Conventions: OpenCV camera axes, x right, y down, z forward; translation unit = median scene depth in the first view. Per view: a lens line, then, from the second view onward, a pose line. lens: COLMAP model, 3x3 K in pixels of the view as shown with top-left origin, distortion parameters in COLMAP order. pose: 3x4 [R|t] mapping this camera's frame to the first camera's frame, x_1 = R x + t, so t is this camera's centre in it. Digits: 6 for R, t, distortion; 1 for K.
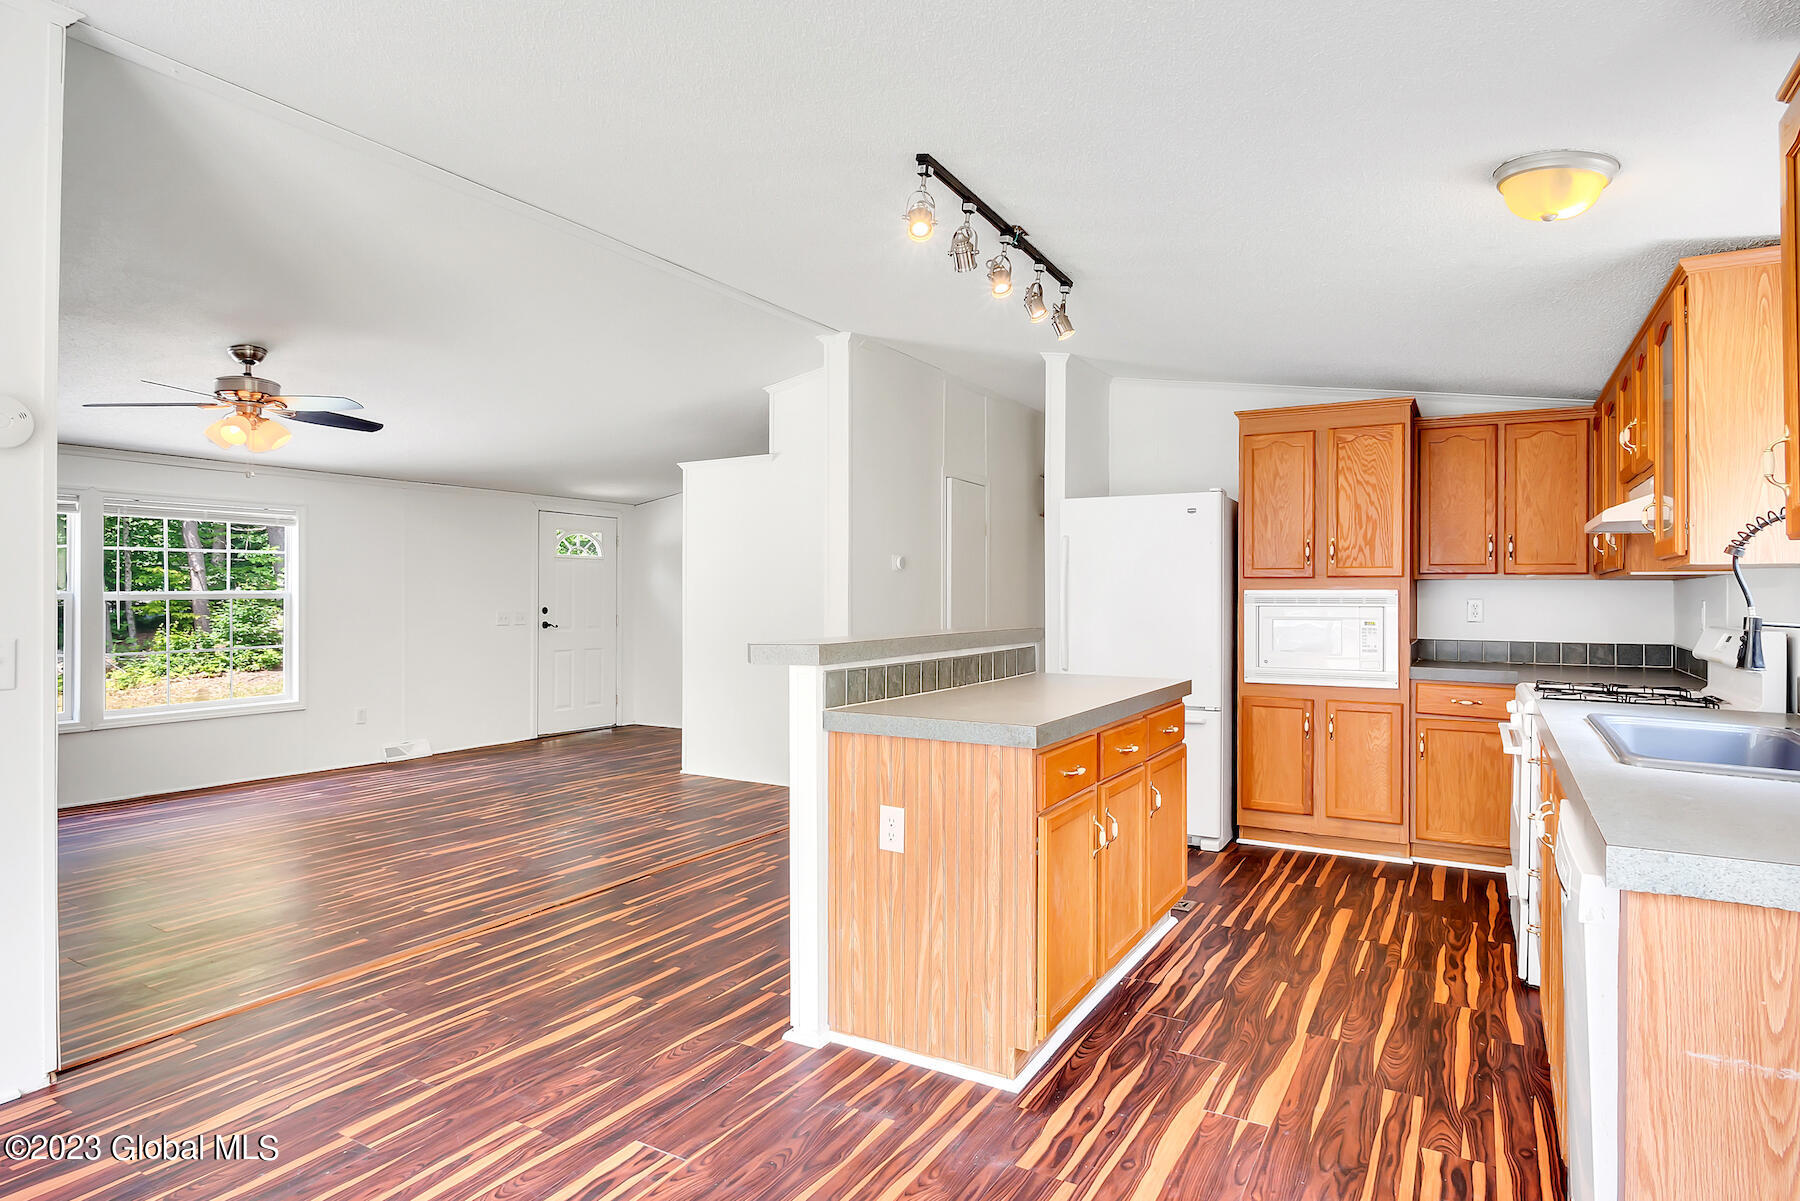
lens RADIAL K [[989.3, 0, 897.4], [0, 989.3, 596.2], [0, 0, 1]] dist [-0.021244, 0.002787]
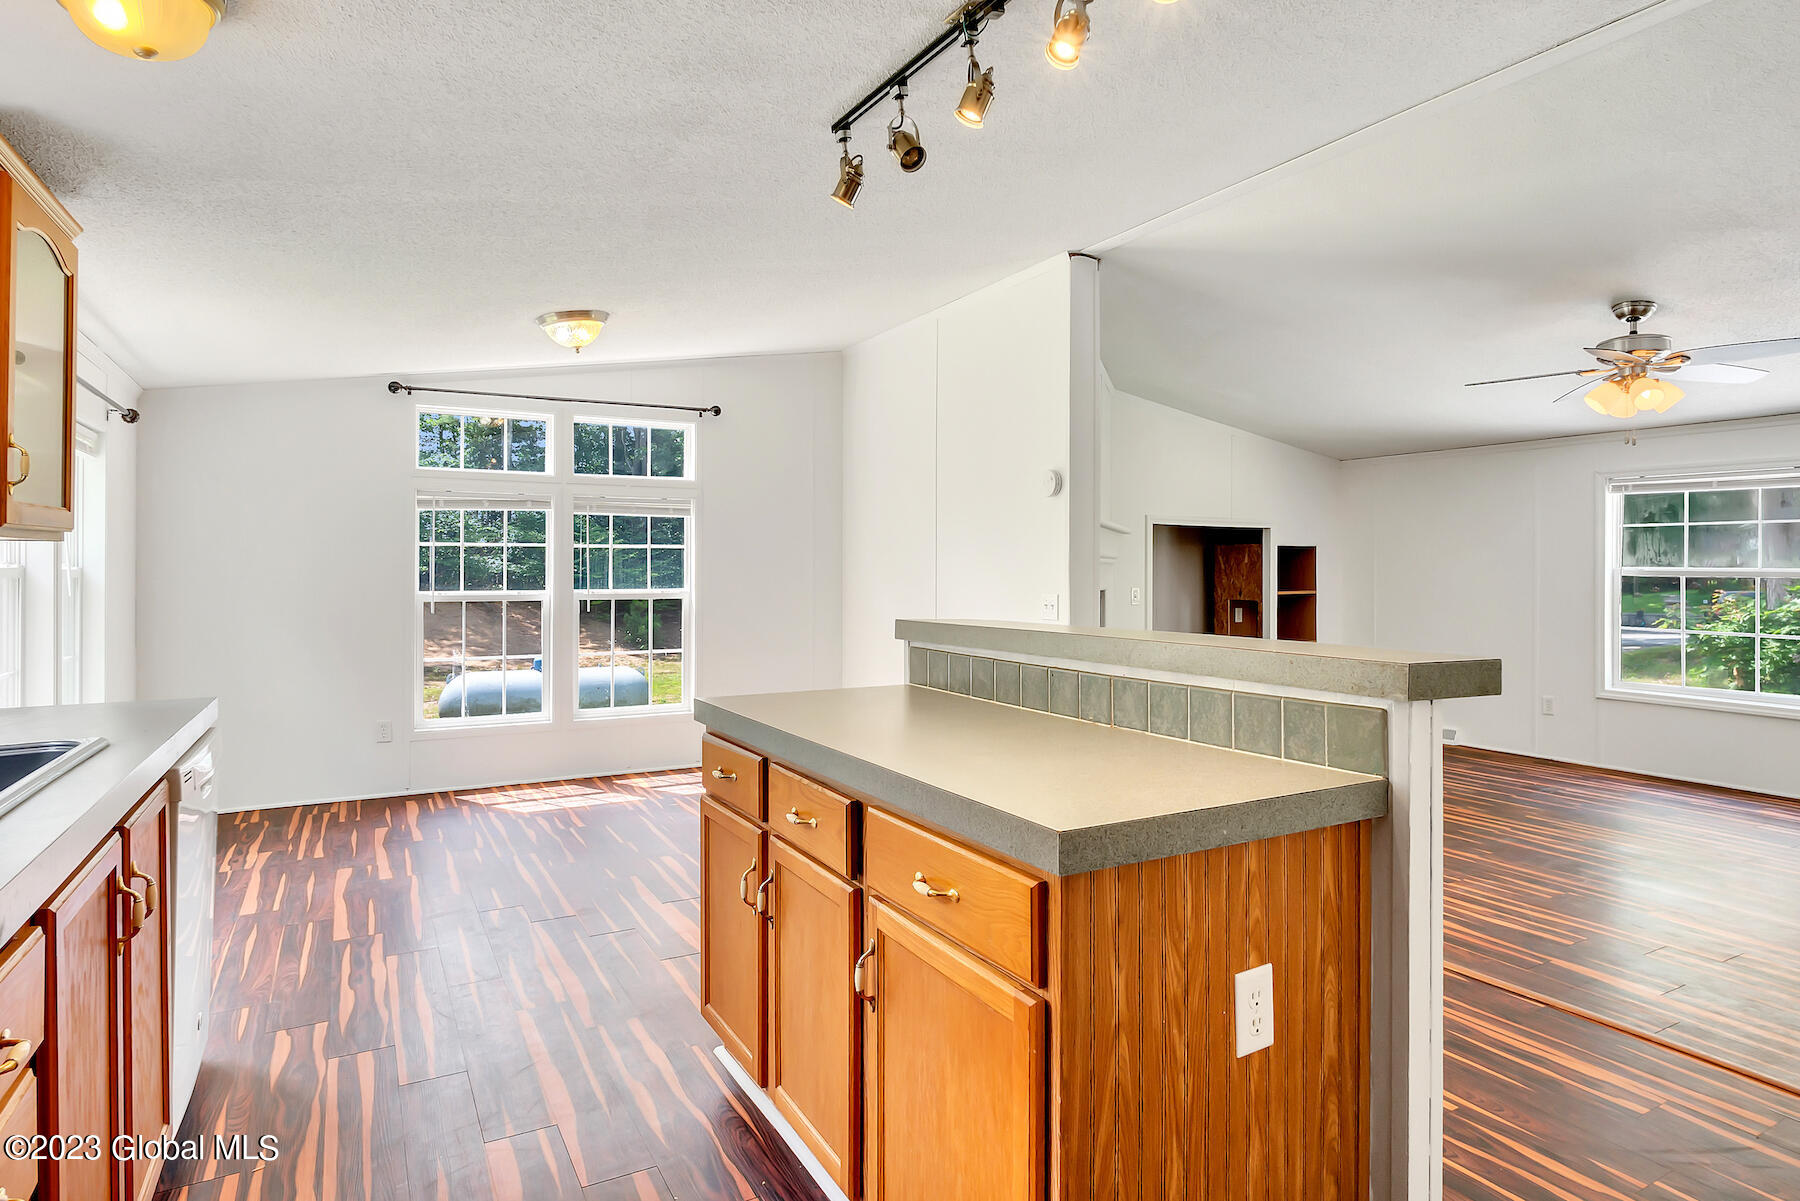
lens RADIAL K [[984.4, 0, 901.4], [0, 984.4, 561.4], [0, 0, 1]] dist [-0.022891, 0.000169]
pose [[-0.497658, -0.006006, -0.867353, 0.852168], [-0.004653, 0.999980, -0.004254, -0.008994], [0.867361, 0.001919, -0.497676, 1.557638]]
